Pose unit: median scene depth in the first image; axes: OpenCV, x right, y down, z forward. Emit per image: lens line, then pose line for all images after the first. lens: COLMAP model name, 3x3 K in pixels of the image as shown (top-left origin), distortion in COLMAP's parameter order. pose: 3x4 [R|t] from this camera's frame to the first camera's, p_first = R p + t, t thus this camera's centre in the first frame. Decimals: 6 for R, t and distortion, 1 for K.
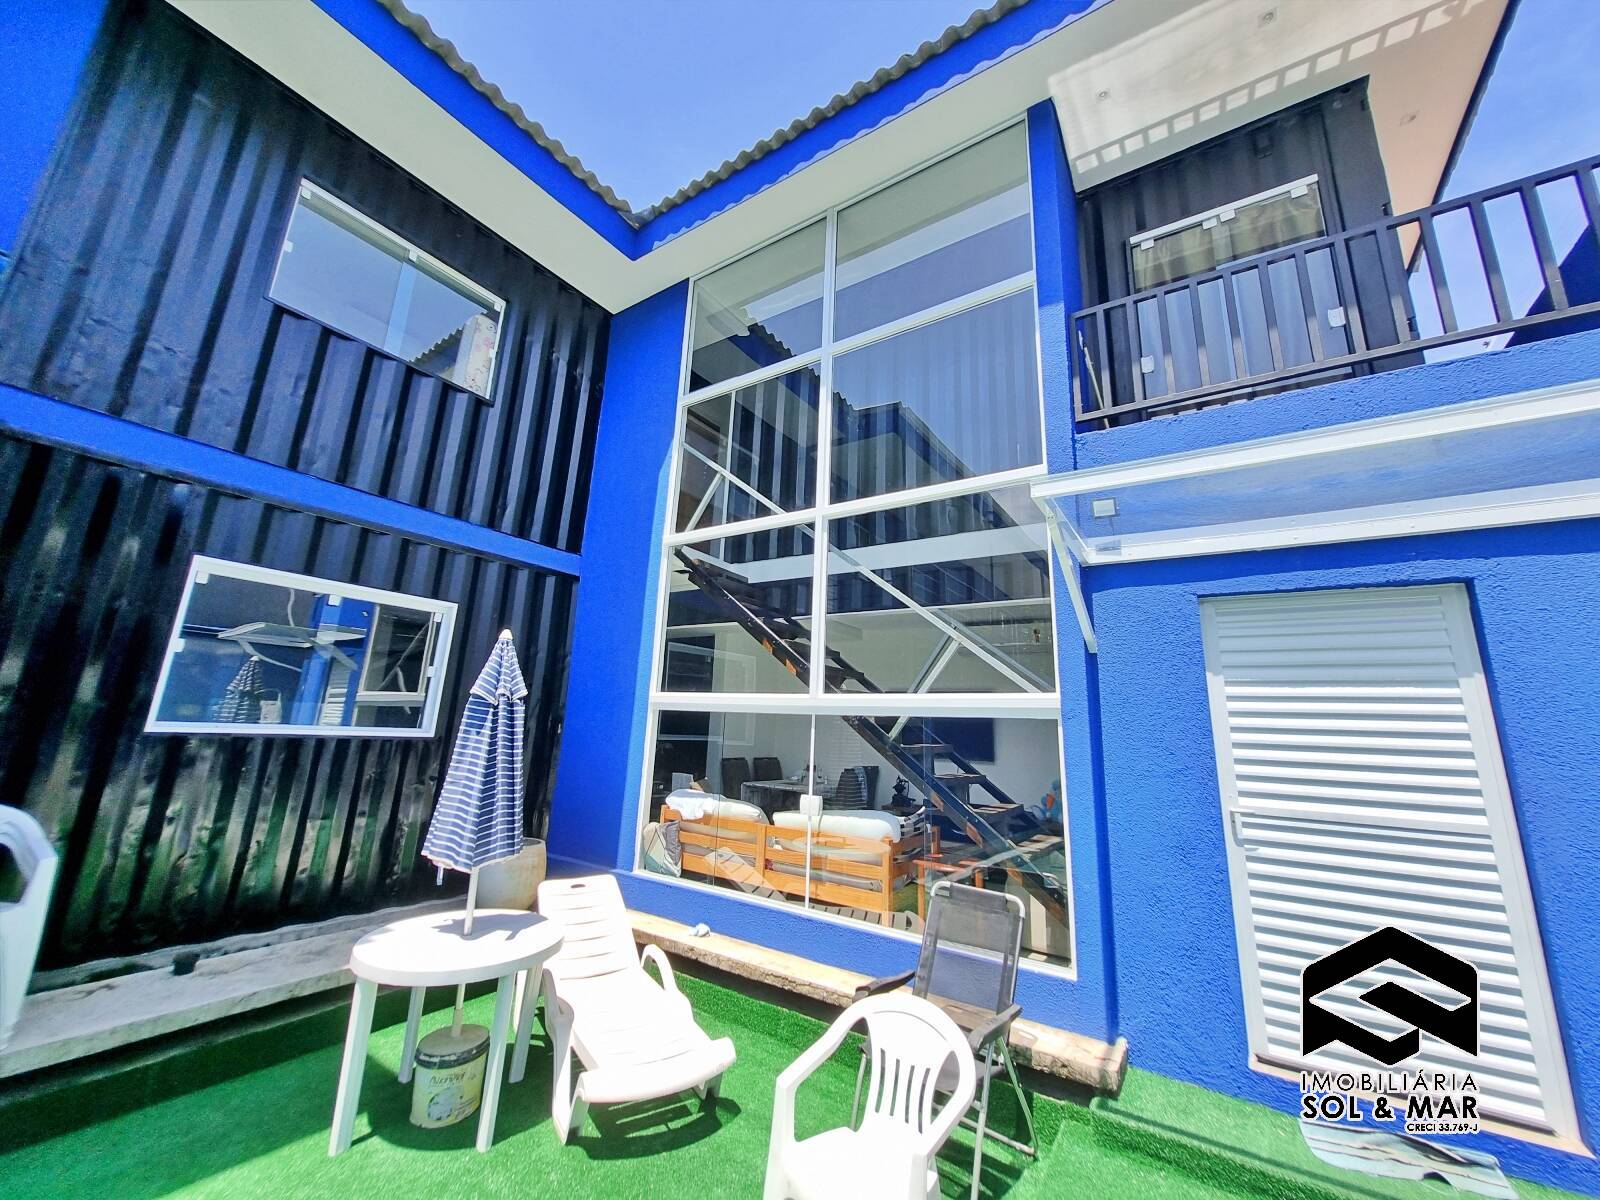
lens RADIAL K [[629.1, 0, 800.0], [0, 629.1, 600.0], [0, 0, 1]] dist [0.019144, -0.007223]
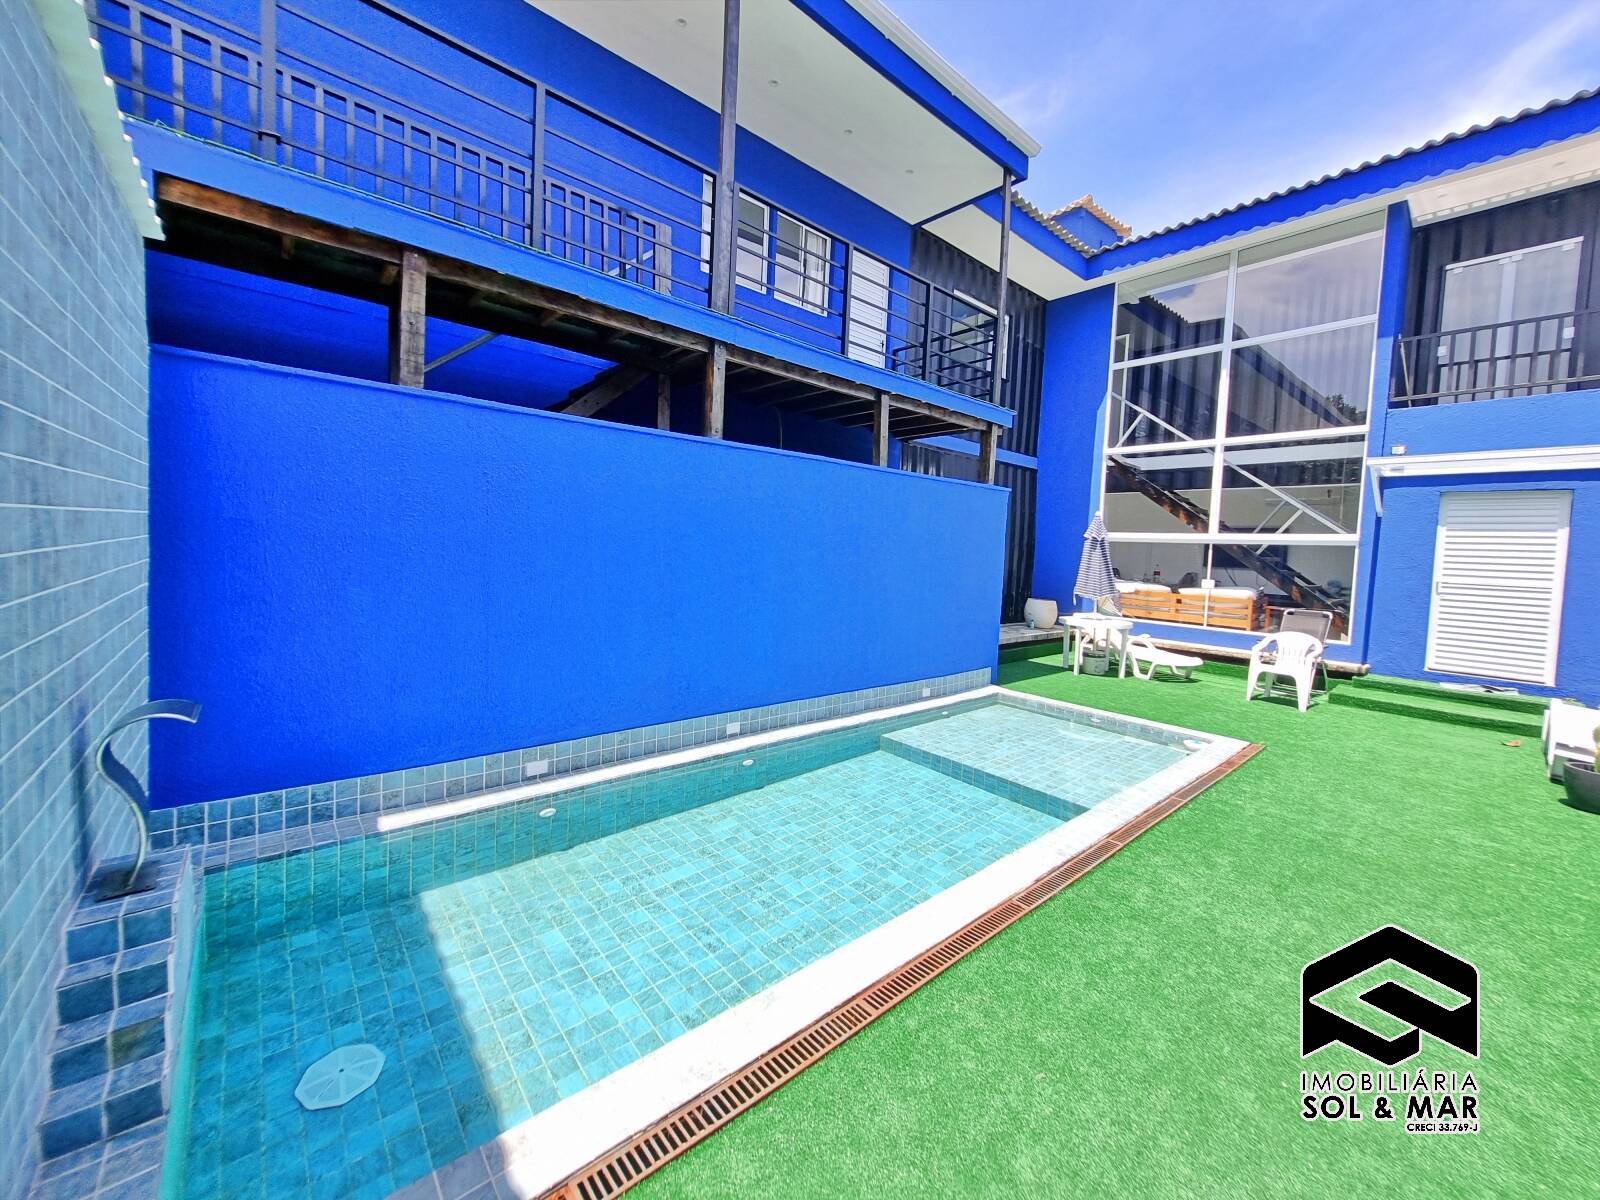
lens RADIAL K [[627.5, 0, 799.2], [0, 627.5, 592.4], [0, 0, 1]] dist [0.010955, -0.000126]
pose [[0.965207, 0.013913, -0.261117, -0.727777], [0.055851, 0.964570, 0.257846, -0.273344], [0.255453, -0.263459, 0.930233, -1.315291]]
